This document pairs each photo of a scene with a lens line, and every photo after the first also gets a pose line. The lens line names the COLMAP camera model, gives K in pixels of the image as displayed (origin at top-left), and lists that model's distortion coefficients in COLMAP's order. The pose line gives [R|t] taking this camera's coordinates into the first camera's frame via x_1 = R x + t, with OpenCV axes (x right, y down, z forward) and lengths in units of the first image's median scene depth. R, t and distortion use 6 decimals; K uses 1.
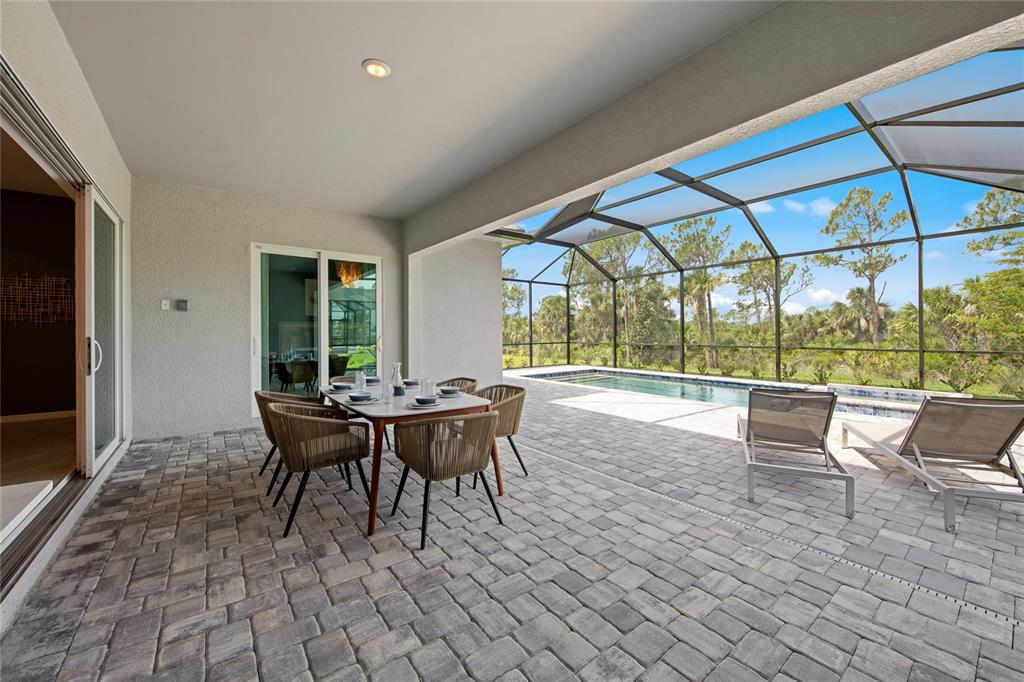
lens RADIAL K [[392.8, 0, 514.1], [0, 392.8, 332.0], [0, 0, 1]] dist [0.008740, -0.005604]
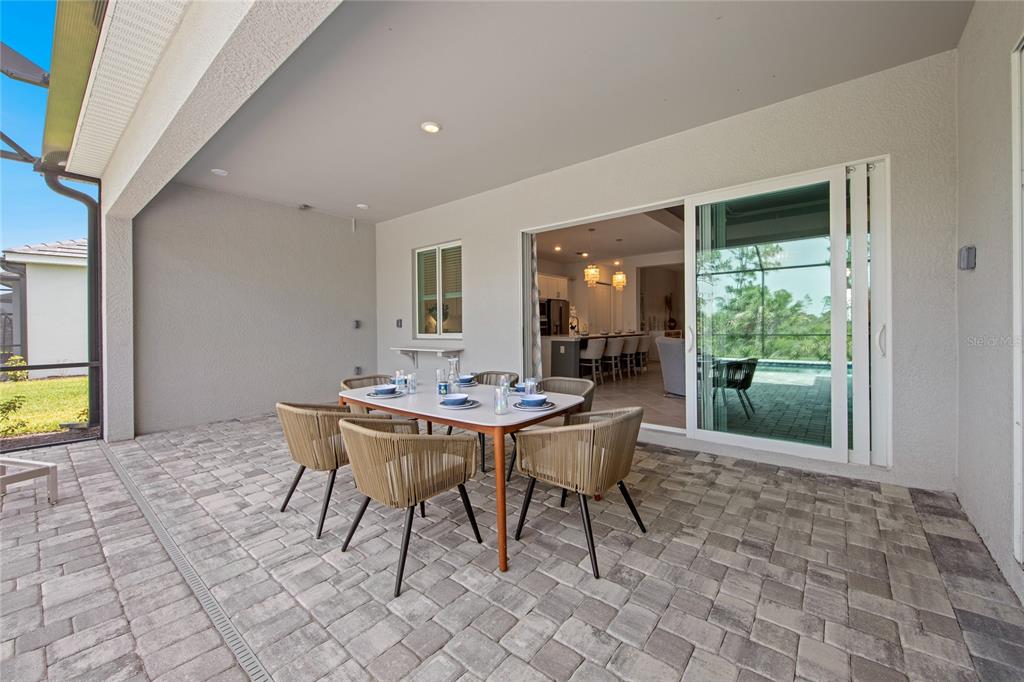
lens RADIAL K [[392.8, 0, 514.1], [0, 392.8, 332.0], [0, 0, 1]] dist [0.008740, -0.005604]
pose [[-0.973663, 0.017685, -0.227306, -0.062735], [0.014388, 0.999766, 0.016155, 0.003240], [0.227538, 0.012459, -0.973689, 0.491746]]
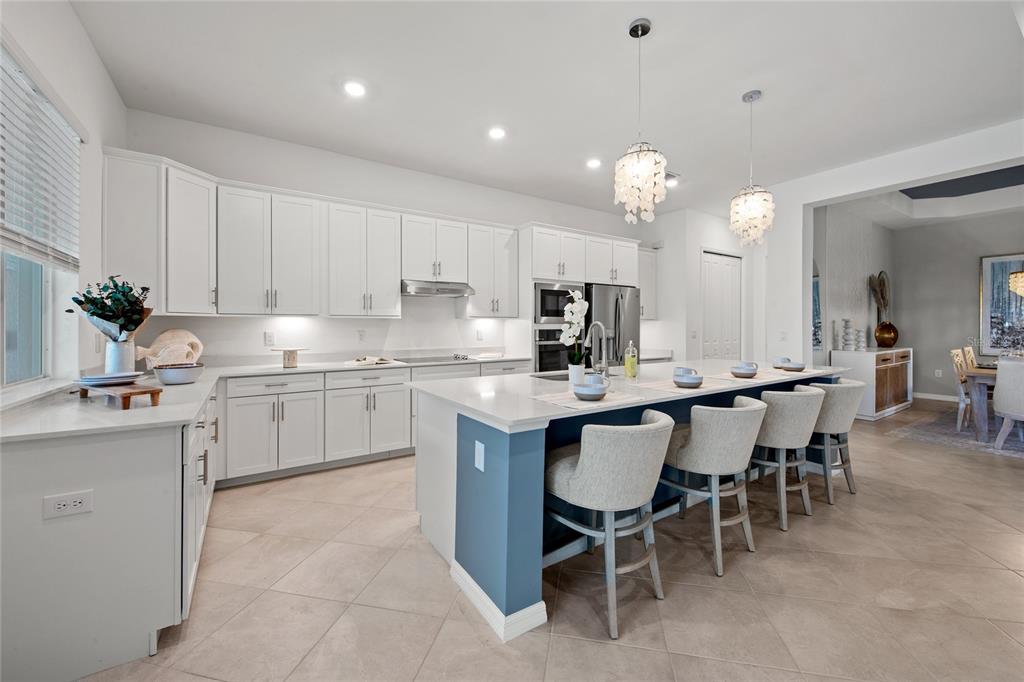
lens RADIAL K [[400.4, 0, 513.3], [0, 400.4, 326.9], [0, 0, 1]] dist [0.009917, -0.005451]
pose [[-0.997477, 0.006827, 0.070667, -0.266249], [0.006676, 0.999975, -0.002375, -0.006464], [-0.070682, -0.001897, -0.997497, 0.127546]]
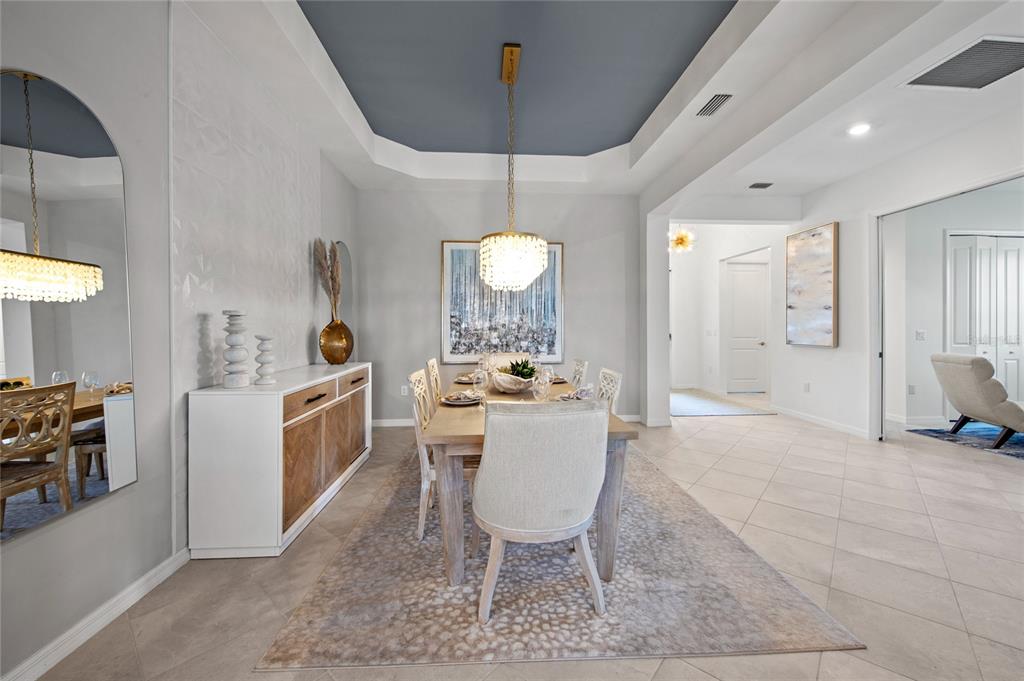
lens RADIAL K [[397.1, 0, 511.6], [0, 397.1, 328.3], [0, 0, 1]] dist [0.009066, -0.005800]
pose [[-0.558591, 0.009374, -0.829390, -0.510515], [0.006070, 0.999956, 0.007213, -0.006291], [0.829421, -0.001005, -0.558623, -0.122783]]
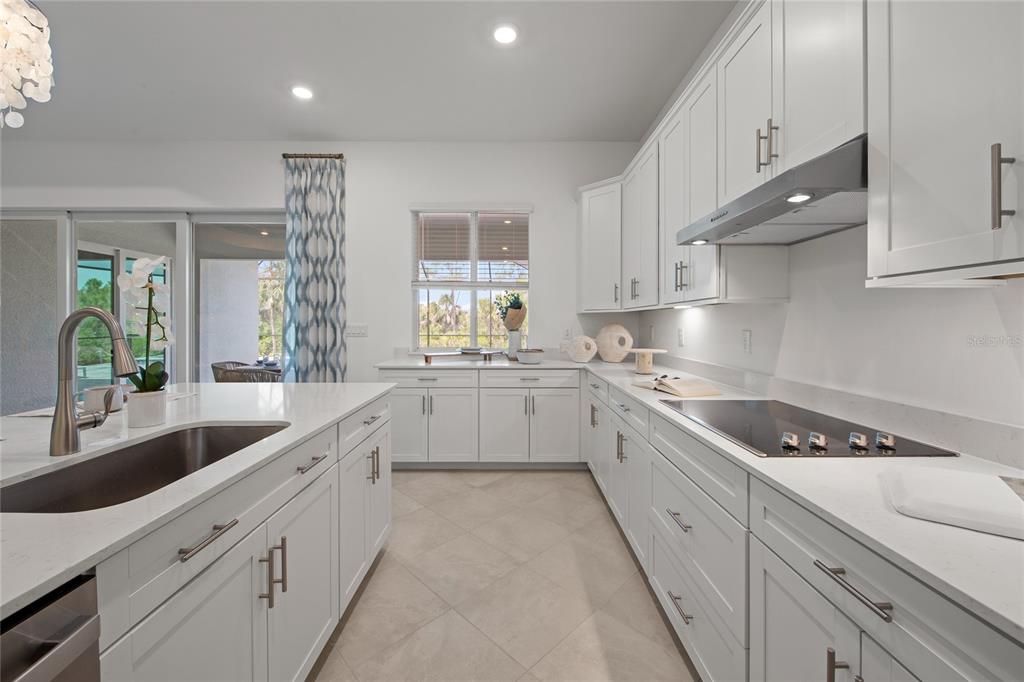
lens RADIAL K [[400.4, 0, 513.3], [0, 400.4, 326.9], [0, 0, 1]] dist [0.009917, -0.005451]
pose [[0.605365, -0.003797, 0.795939, -0.307100], [-0.004764, 0.999953, 0.008394, -0.007258], [-0.795934, -0.008873, 0.605319, -0.196882]]
